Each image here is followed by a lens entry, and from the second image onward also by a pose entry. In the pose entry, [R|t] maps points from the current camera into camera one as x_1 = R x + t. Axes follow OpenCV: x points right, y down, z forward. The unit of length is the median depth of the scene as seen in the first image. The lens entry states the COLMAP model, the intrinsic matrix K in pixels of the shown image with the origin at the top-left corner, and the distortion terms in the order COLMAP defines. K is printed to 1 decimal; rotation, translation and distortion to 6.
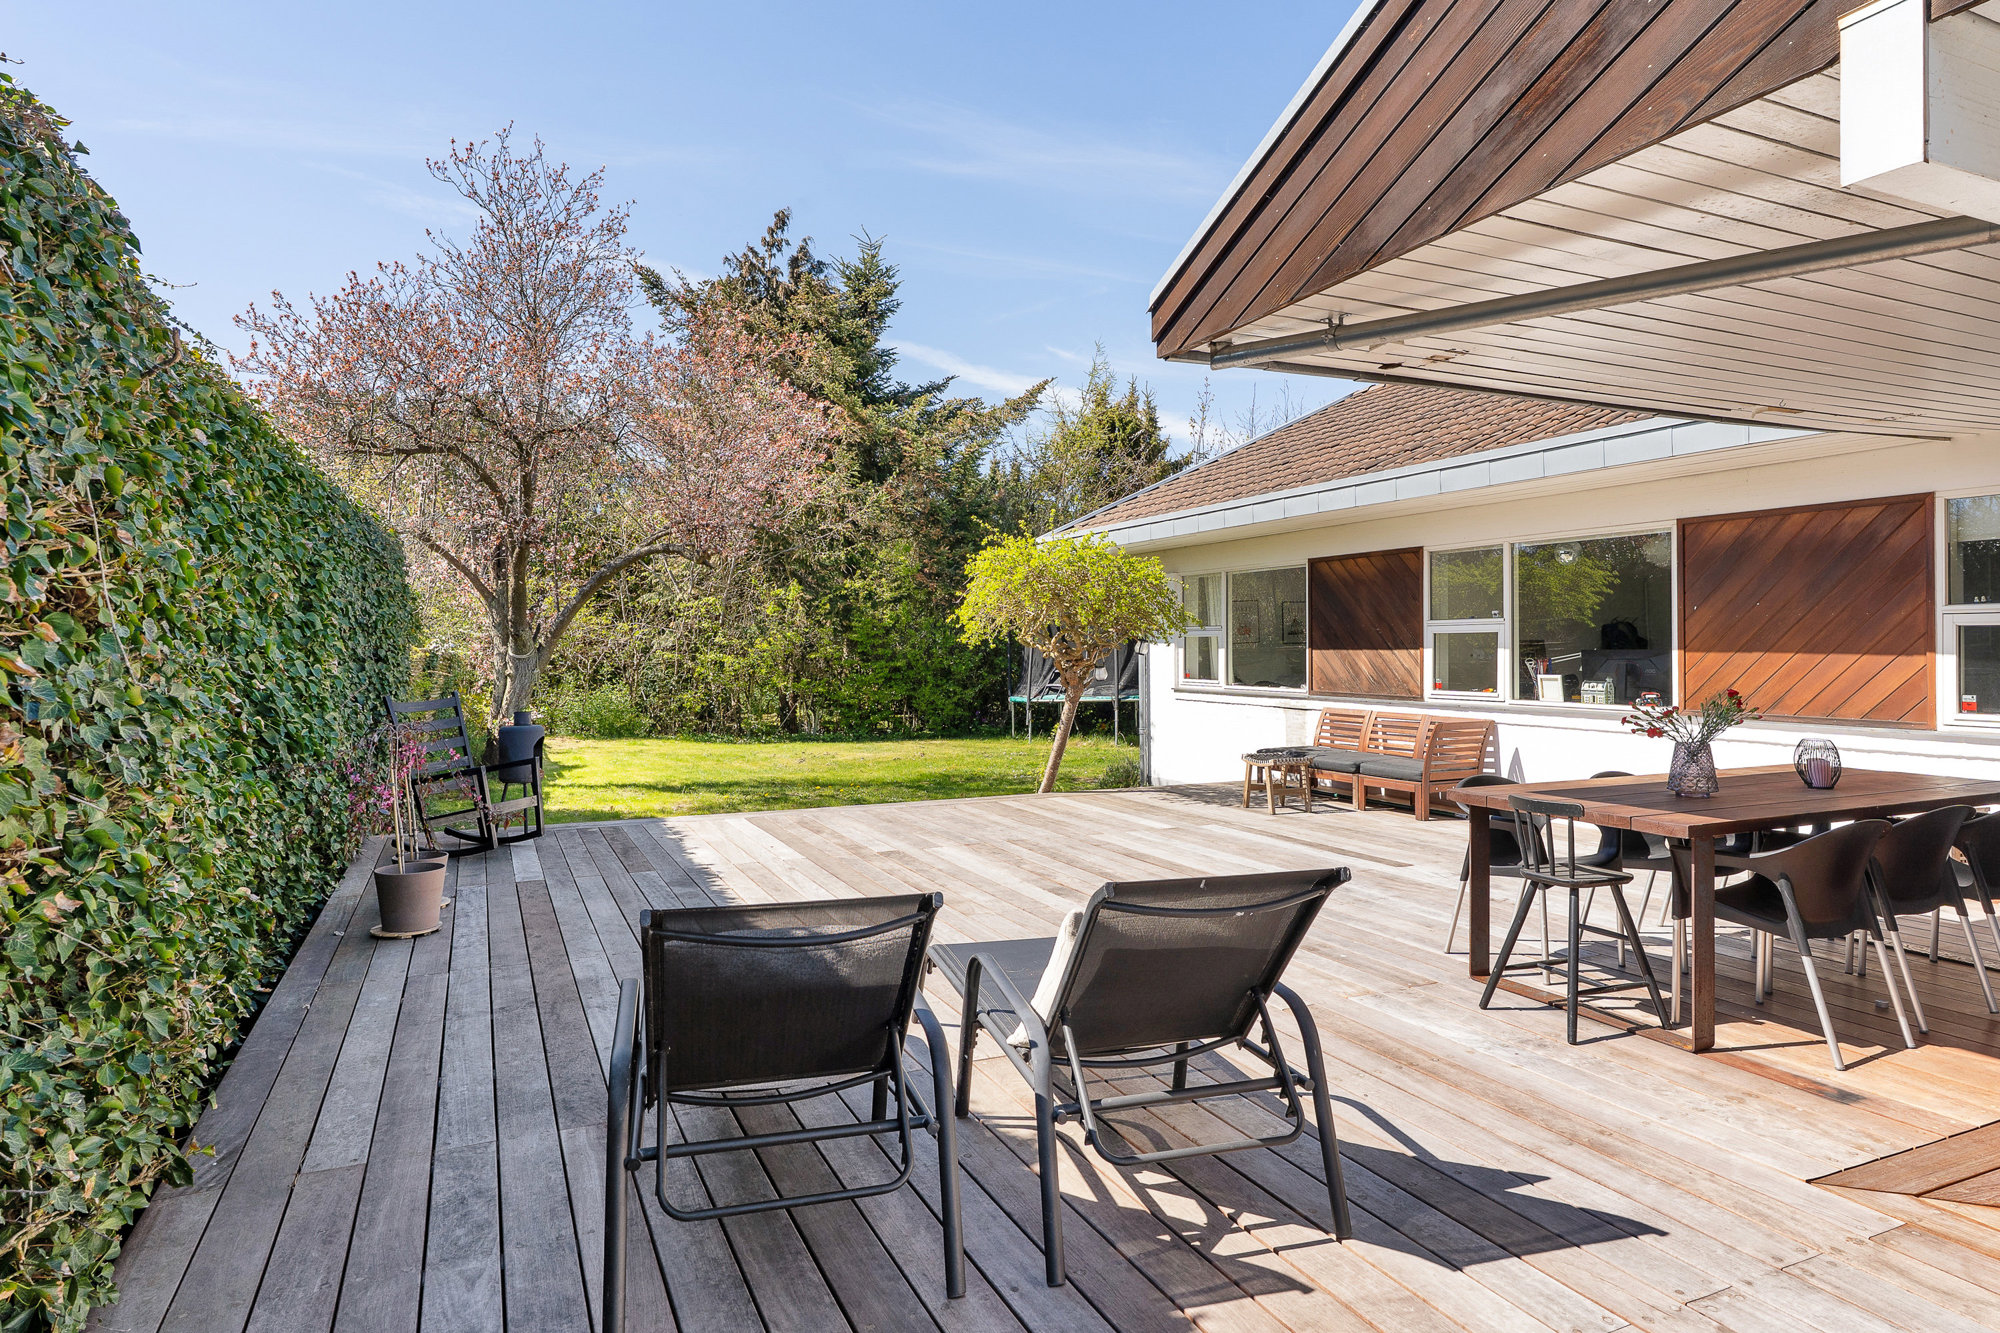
lens RADIAL K [[1173.2, 0, 954.1], [0, 1173.2, 645.5], [0, 0, 1]] dist [0.015634, -0.000916]
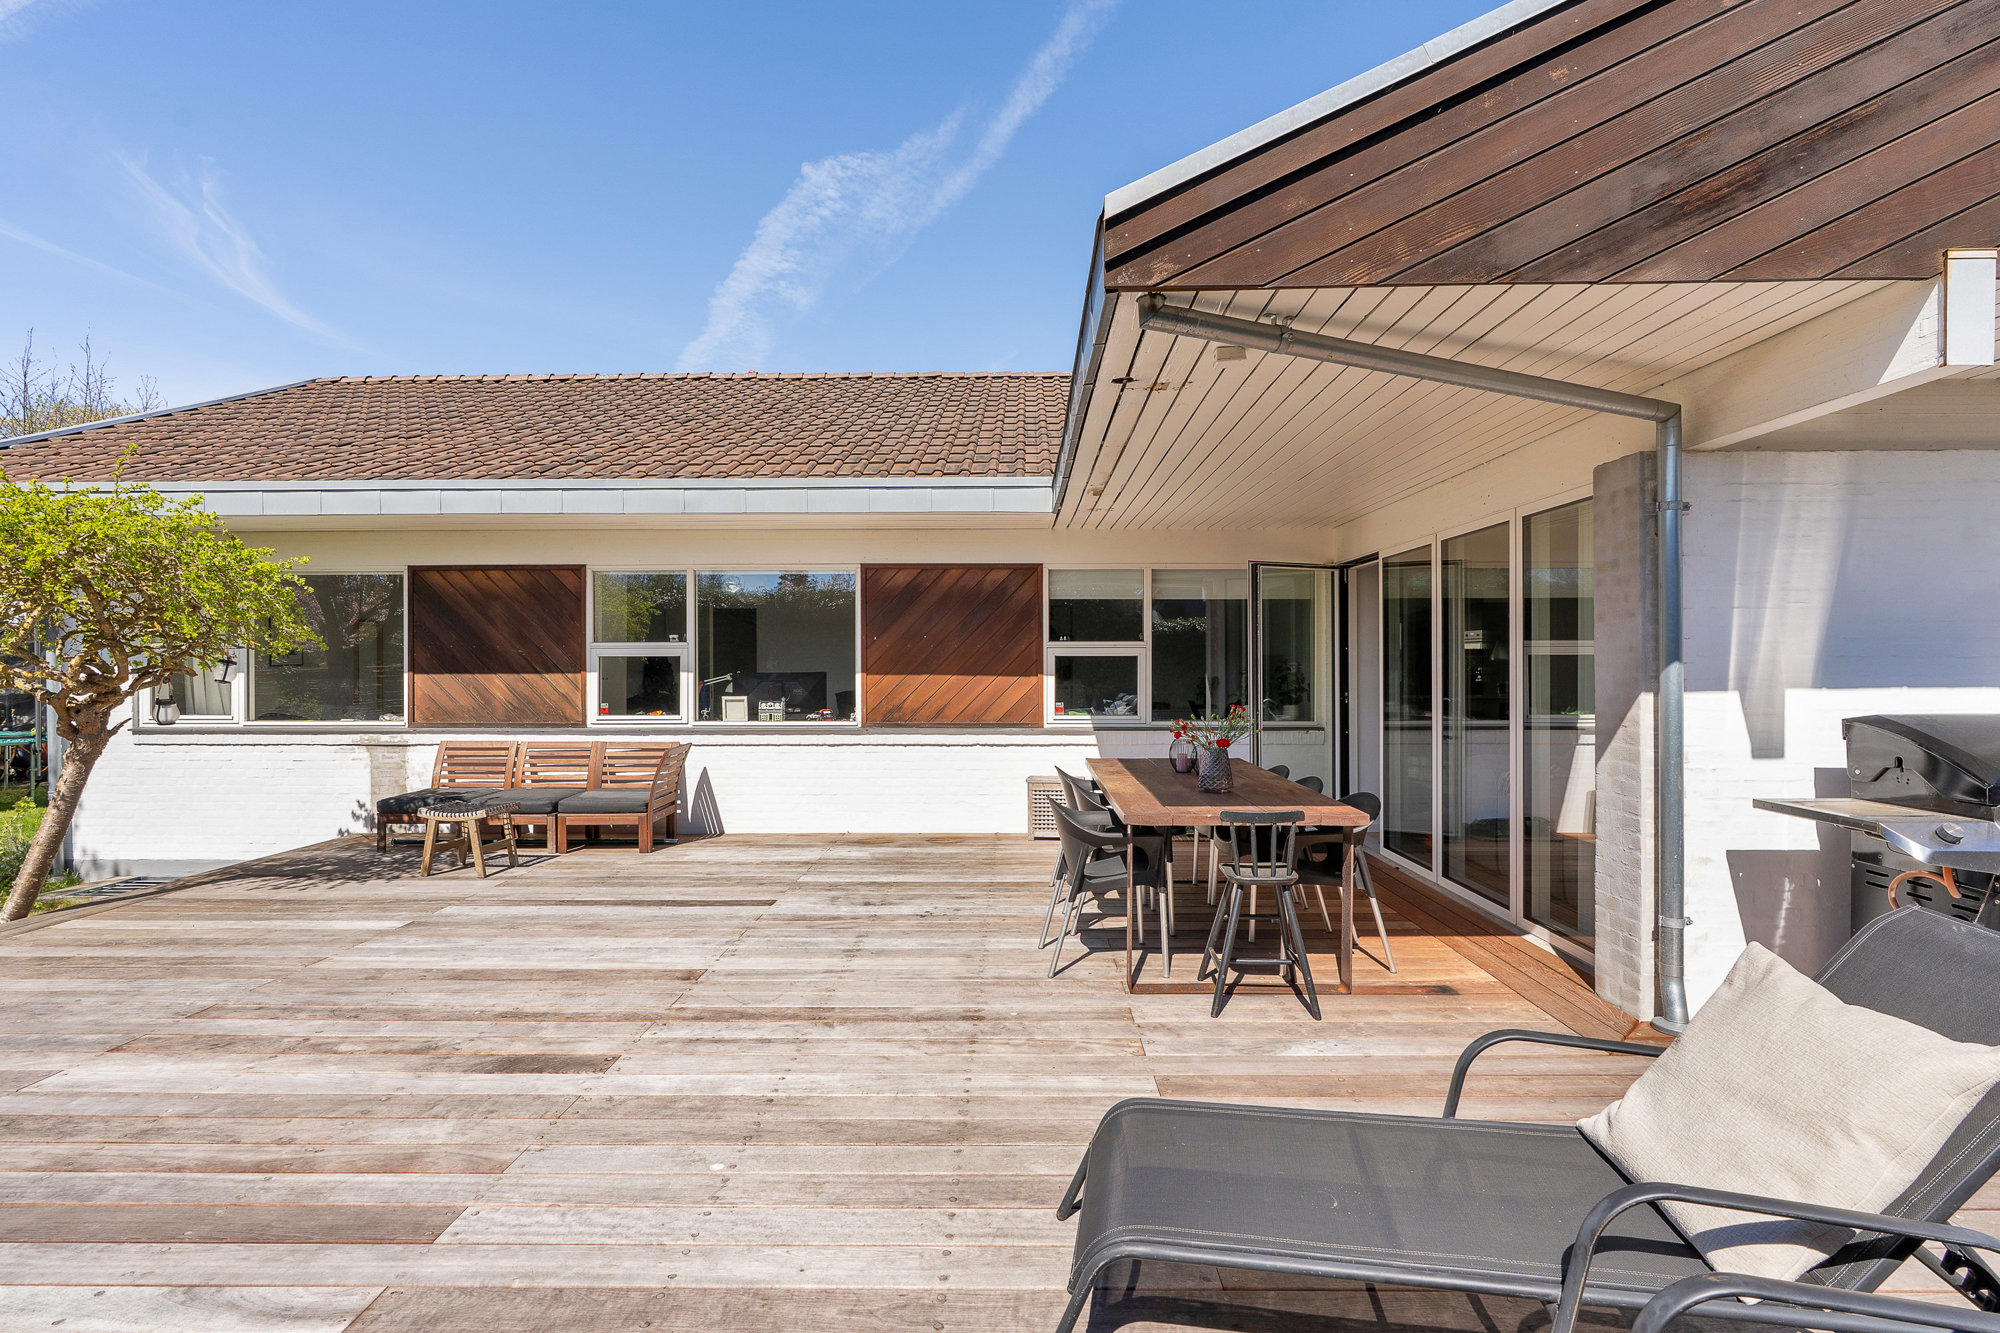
lens RADIAL K [[977.5, 0, 993.2], [0, 977.5, 659.6], [0, 0, 1]] dist [-0.008575, 0.000727]
pose [[0.393784, 0.006593, 0.919179, -0.197826], [-0.000036, 0.999974, -0.007157, -0.002025], [-0.919203, 0.002785, 0.393774, 0.385980]]
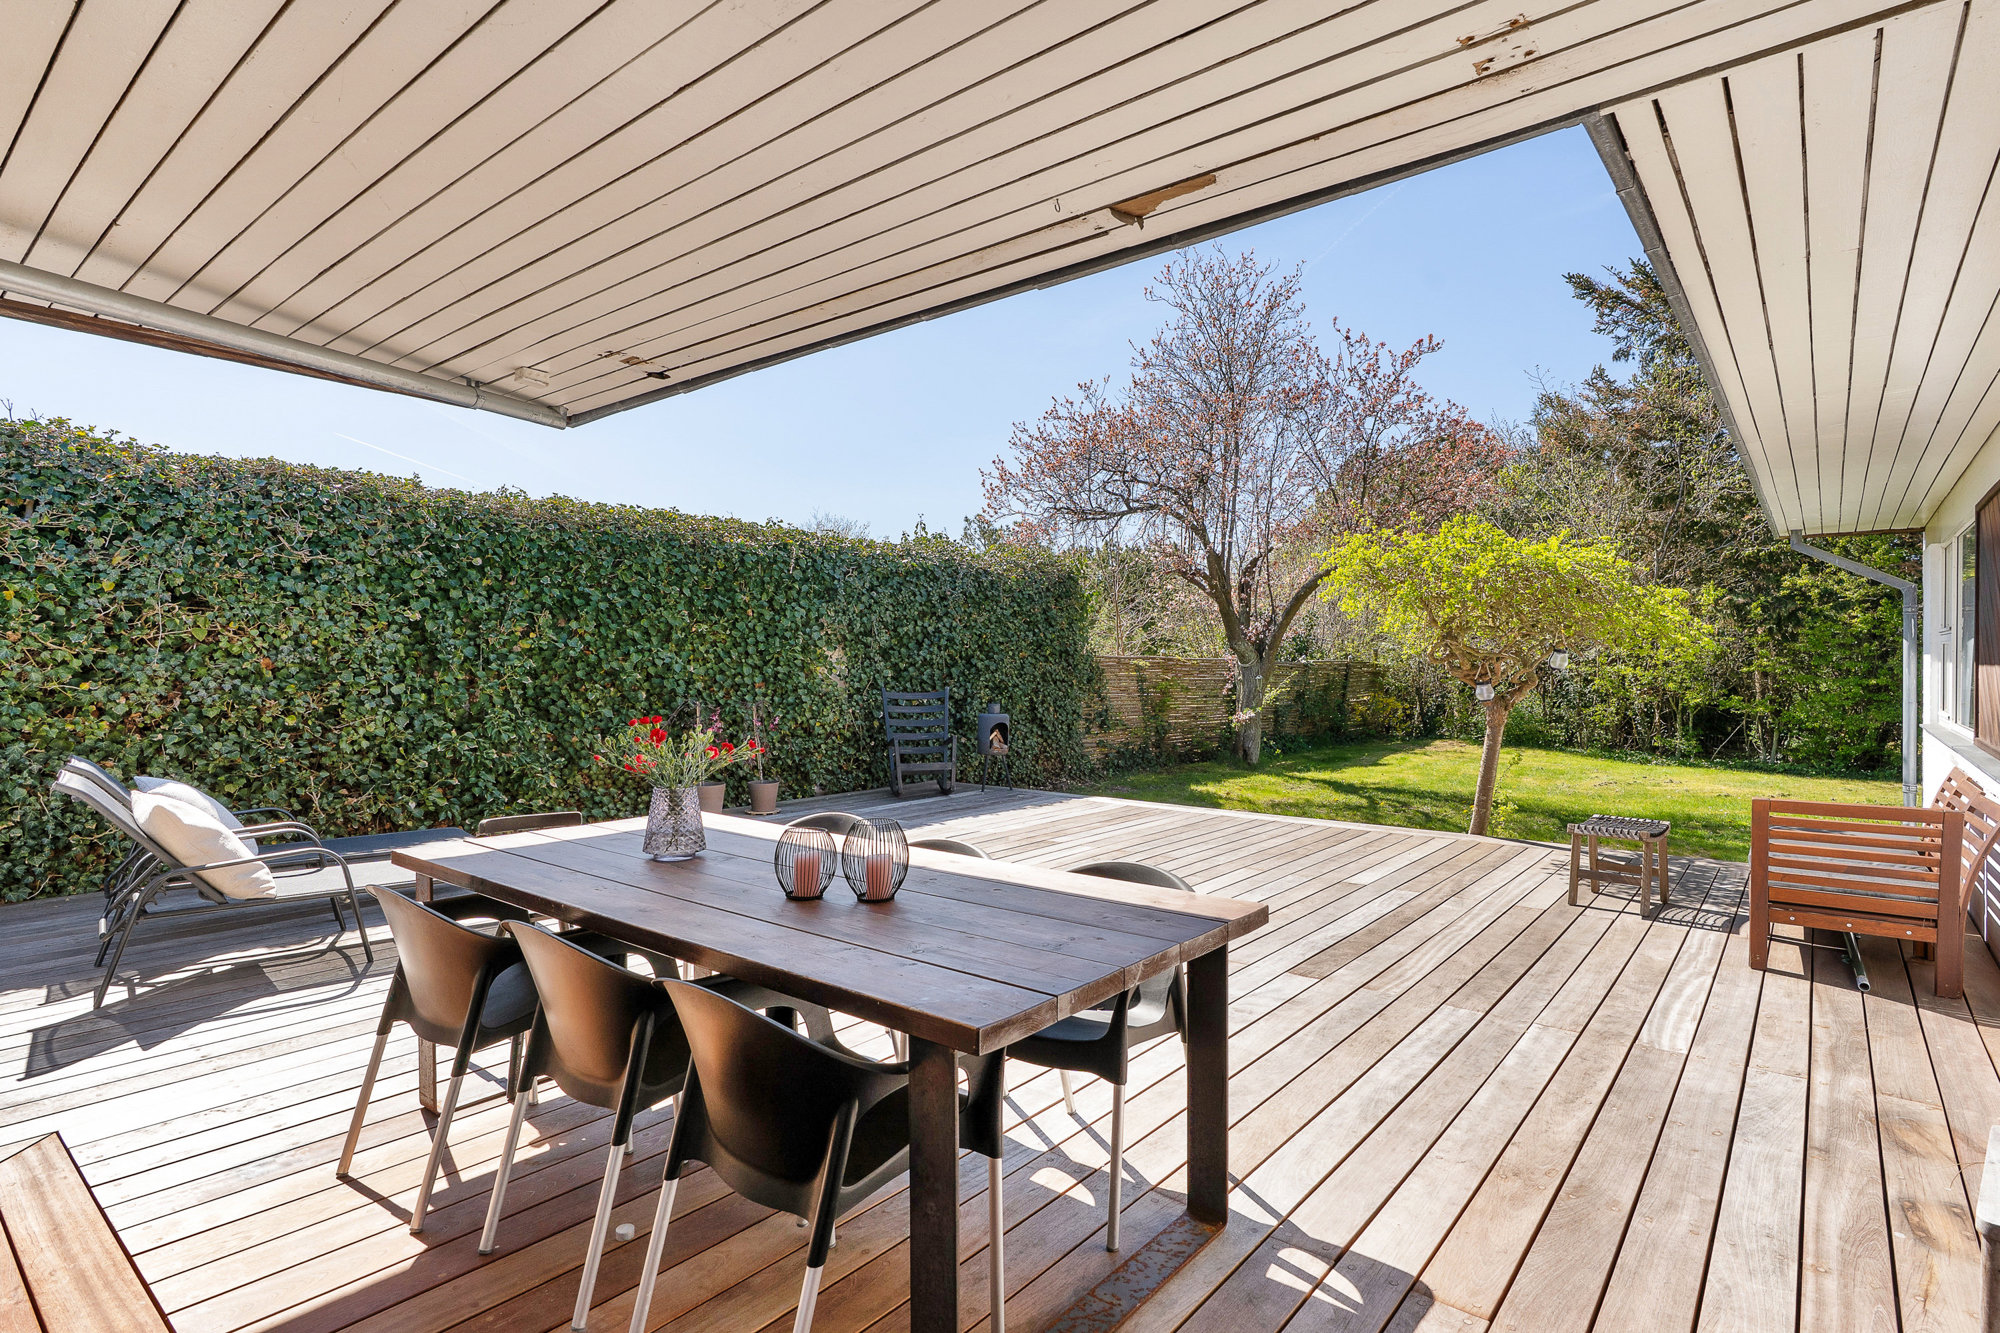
lens RADIAL K [[1006.8, 0, 1007.0], [0, 1006.8, 677.5], [0, 0, 1]] dist [-0.008264, -0.001478]
pose [[0.471953, 0.018898, -0.881421, 0.622483], [-0.001290, 0.999784, 0.020745, 0.000082], [0.881623, -0.008653, 0.471875, 0.421987]]
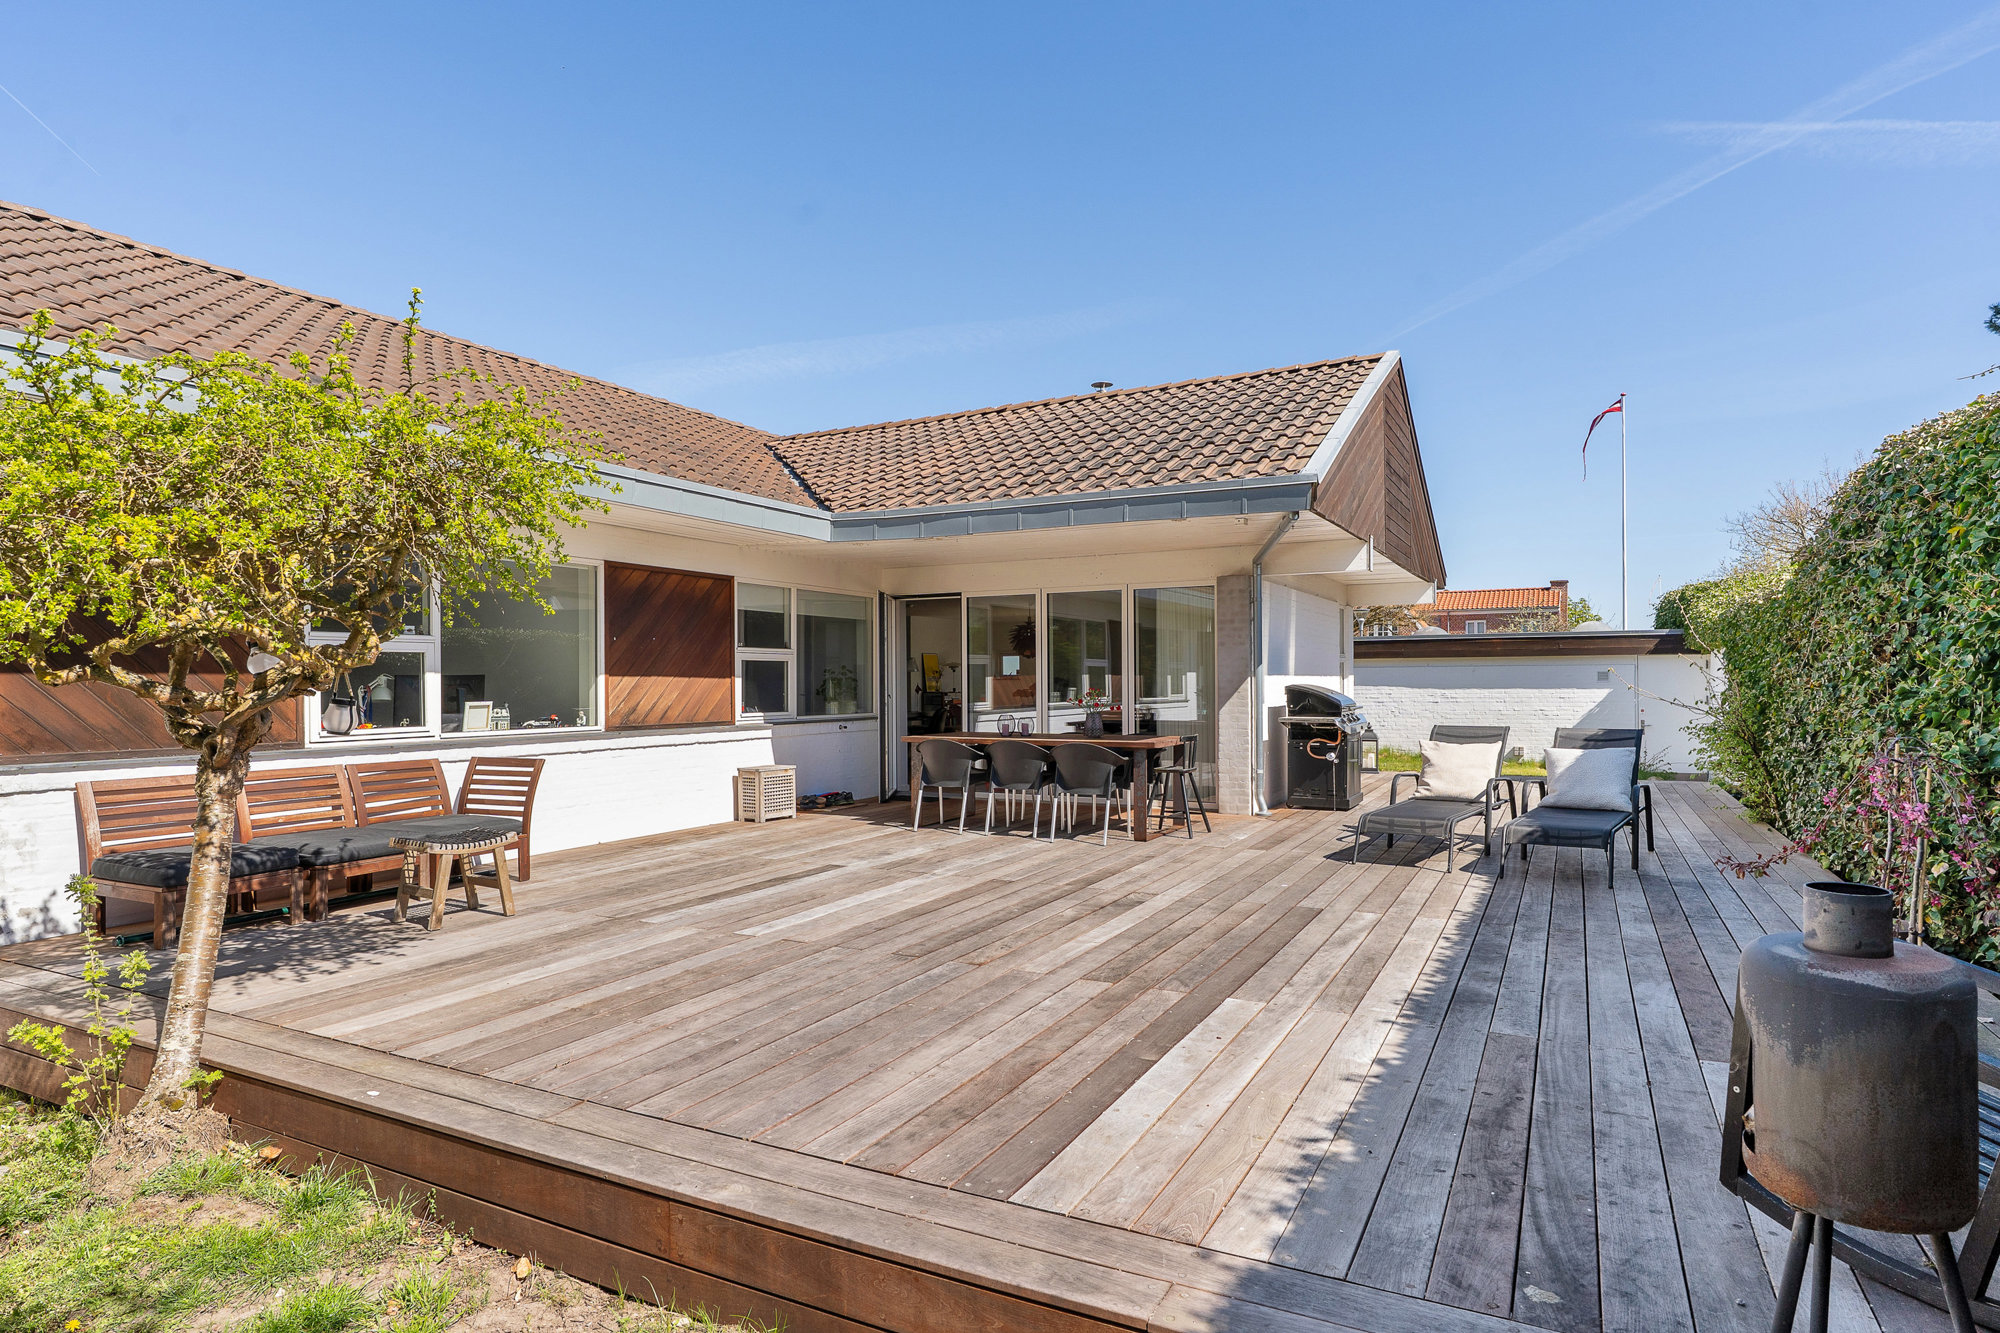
lens RADIAL K [[1105.7, 0, 1077.7], [0, 1105.7, 684.2], [0, 0, 1]] dist [0.007076, 0.001613]
pose [[-0.680699, 0.002697, 0.732558, -0.388467], [0.005998, 0.999980, 0.001892, 0.011045], [-0.732539, 0.005682, -0.680702, 1.112230]]
